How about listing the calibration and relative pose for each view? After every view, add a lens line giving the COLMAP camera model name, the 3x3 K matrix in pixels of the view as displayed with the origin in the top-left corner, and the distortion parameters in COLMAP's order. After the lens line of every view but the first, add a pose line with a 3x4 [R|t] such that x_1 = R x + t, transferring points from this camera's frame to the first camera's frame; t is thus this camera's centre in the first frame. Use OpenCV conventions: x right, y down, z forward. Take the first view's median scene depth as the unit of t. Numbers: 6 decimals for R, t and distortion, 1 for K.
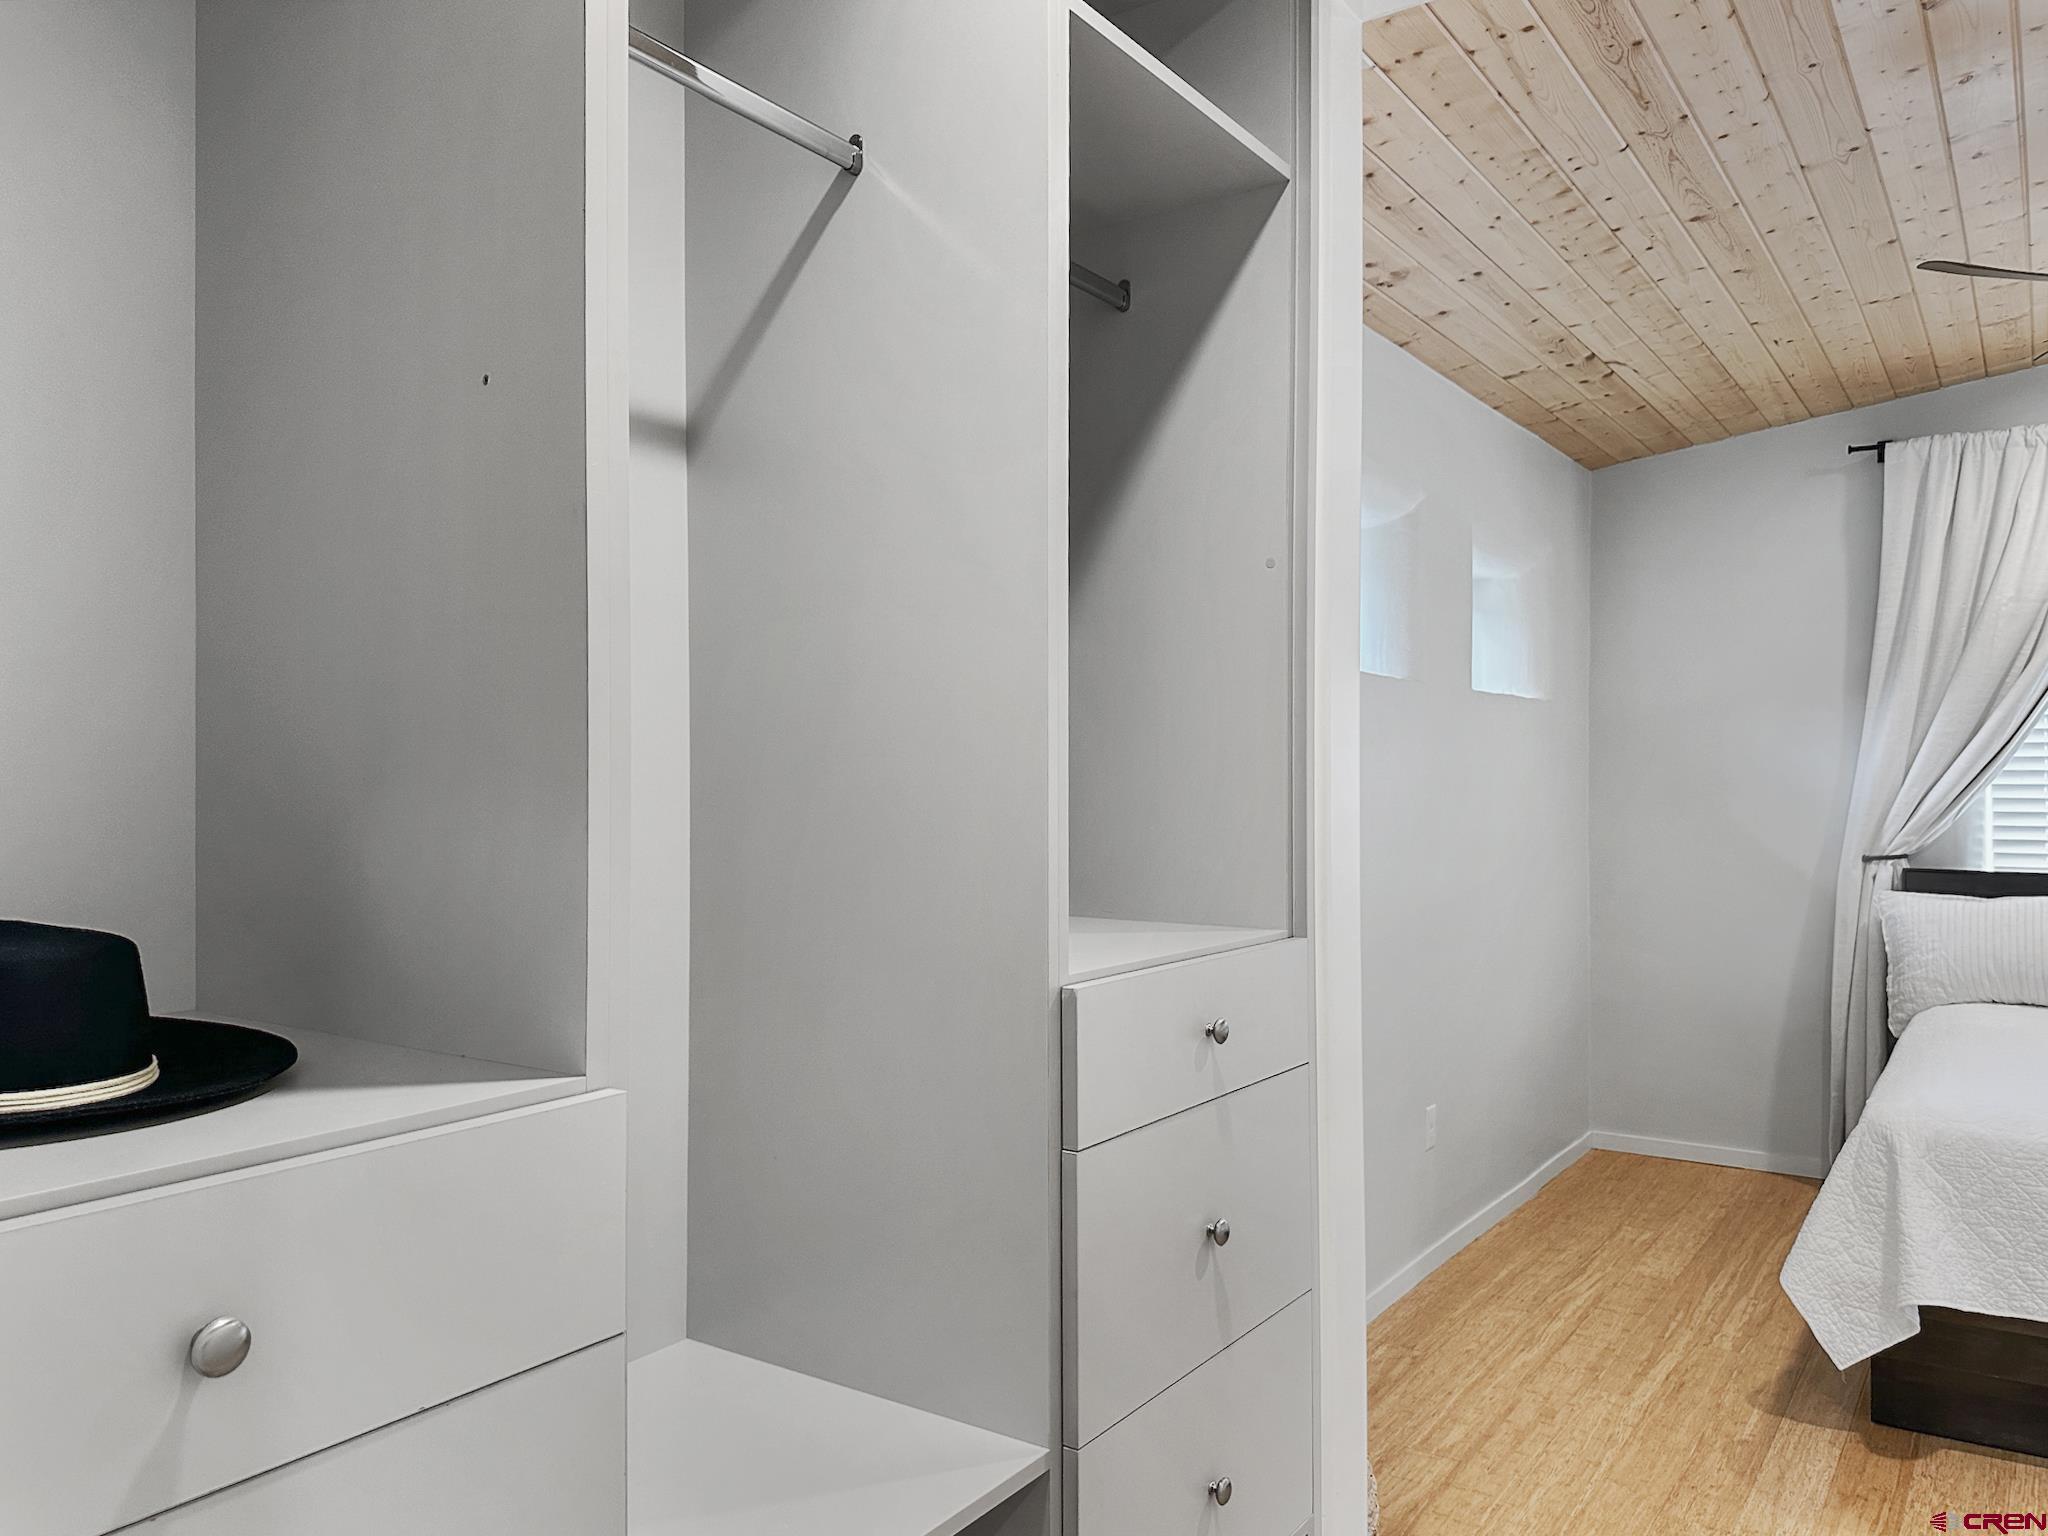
lens RADIAL K [[1464.2, 0, 1027.9], [0, 1464.2, 788.0], [0, 0, 1]] dist [-0.001998, -0.002019]
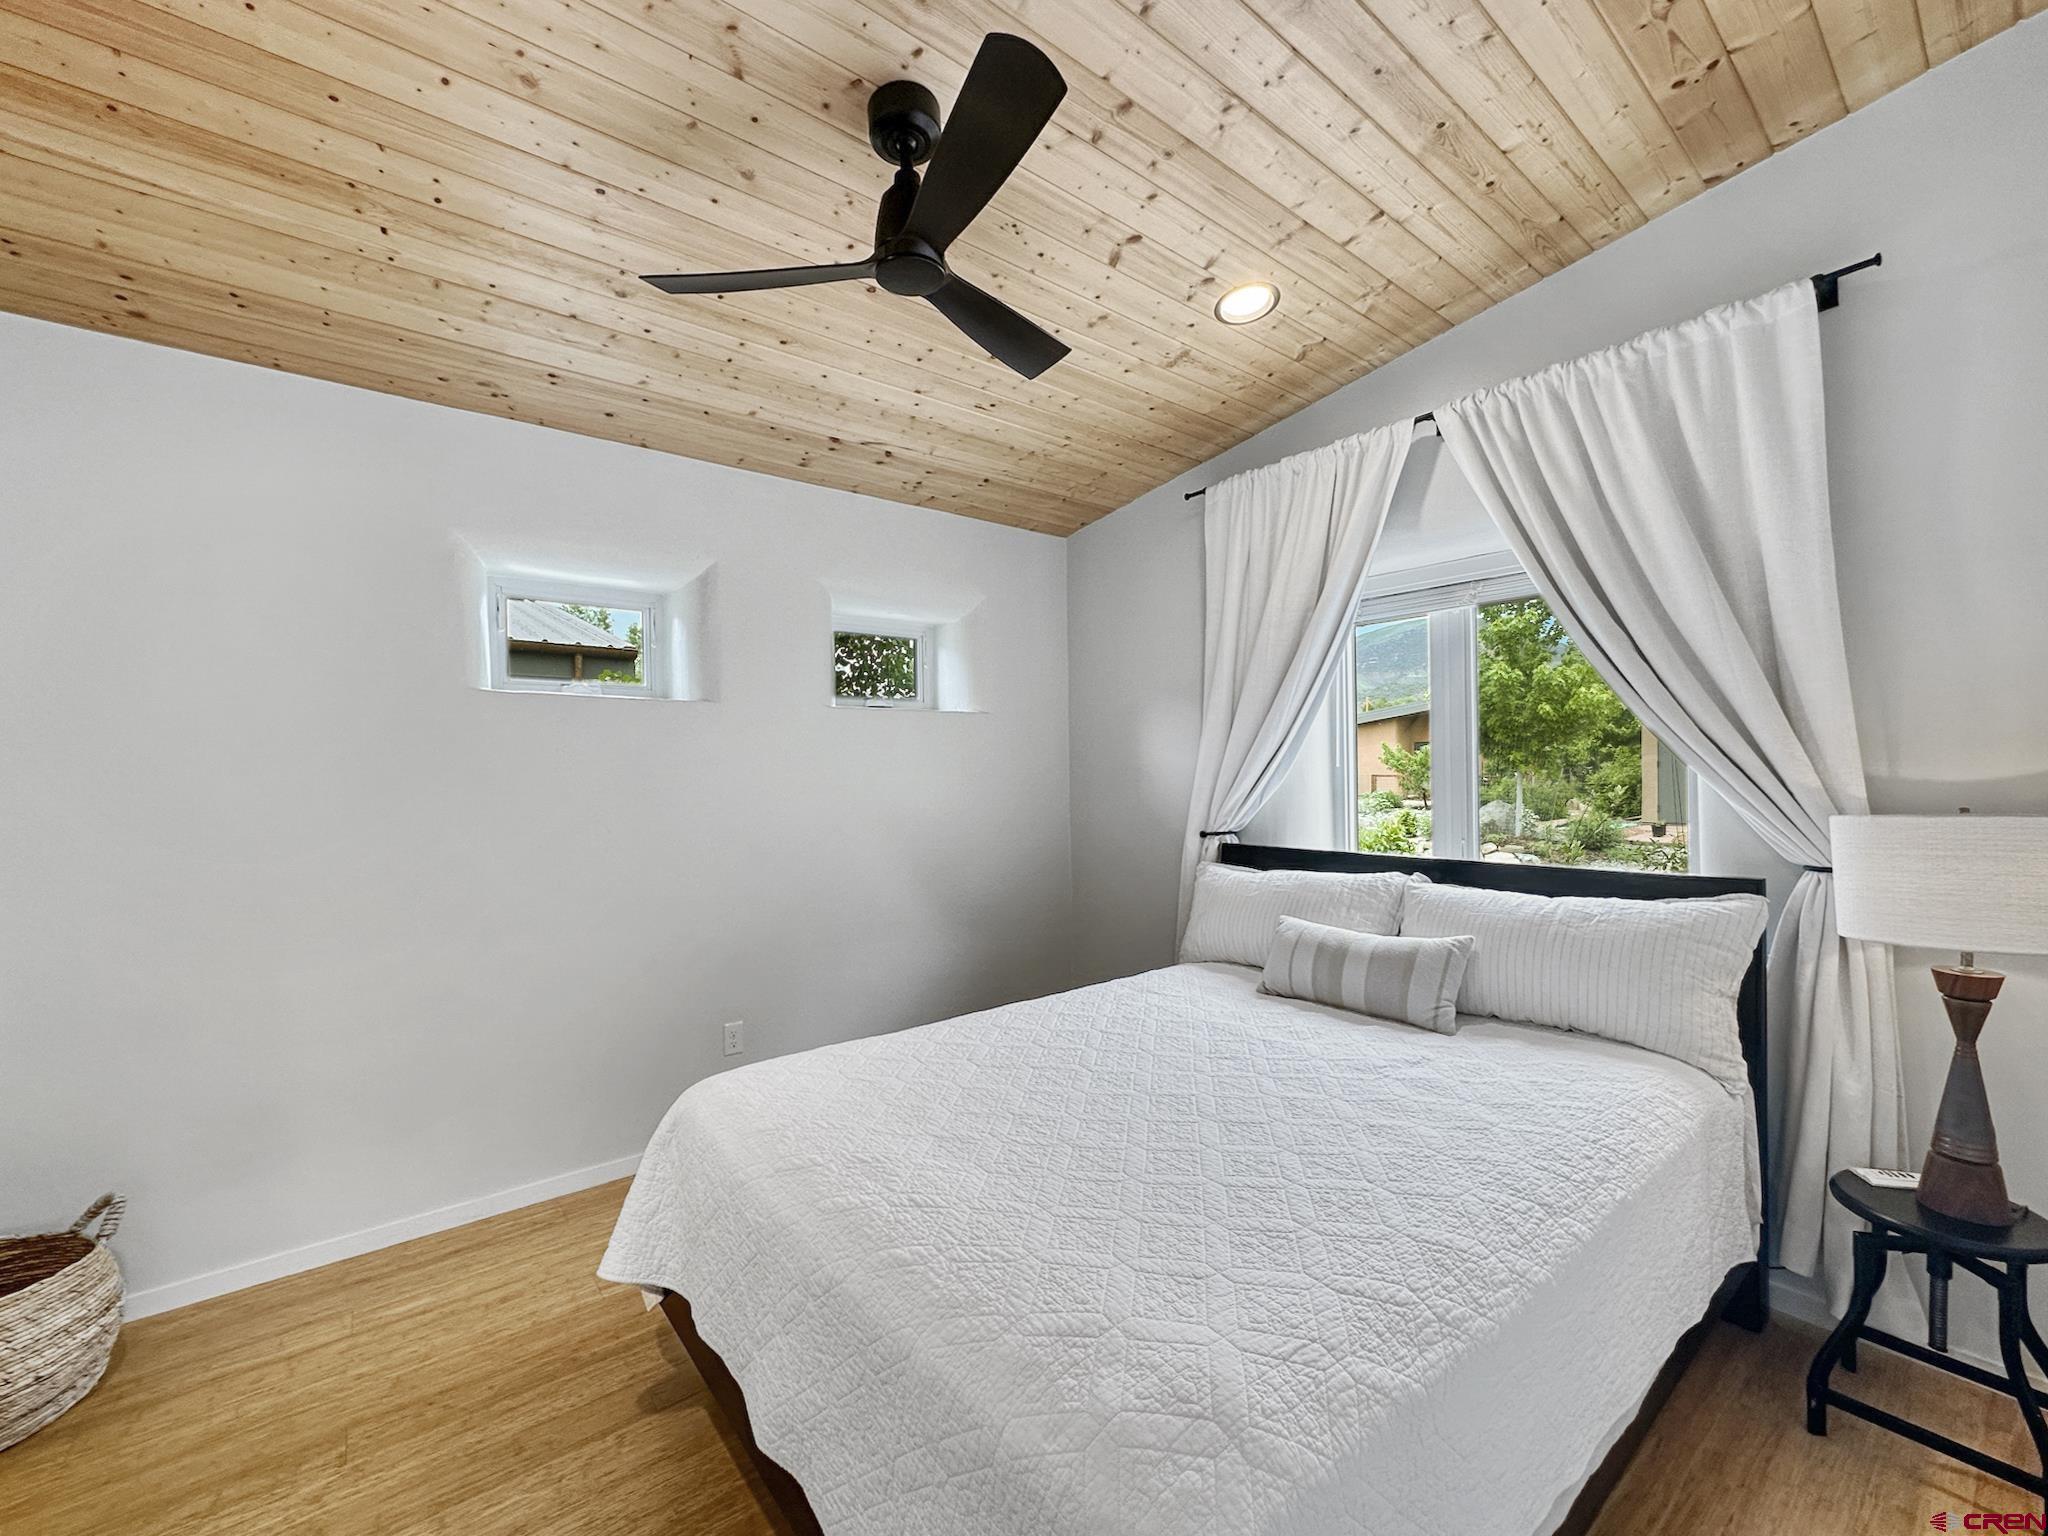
lens RADIAL K [[826.7, 0, 1018.7], [0, 826.7, 775.4], [0, 0, 1]] dist [-0.004017, 0.000887]
pose [[0.957571, -0.010941, -0.287989, 0.709712], [0.010943, 0.999939, -0.001602, -0.000760], [0.287989, -0.001617, 0.957632, 0.343290]]
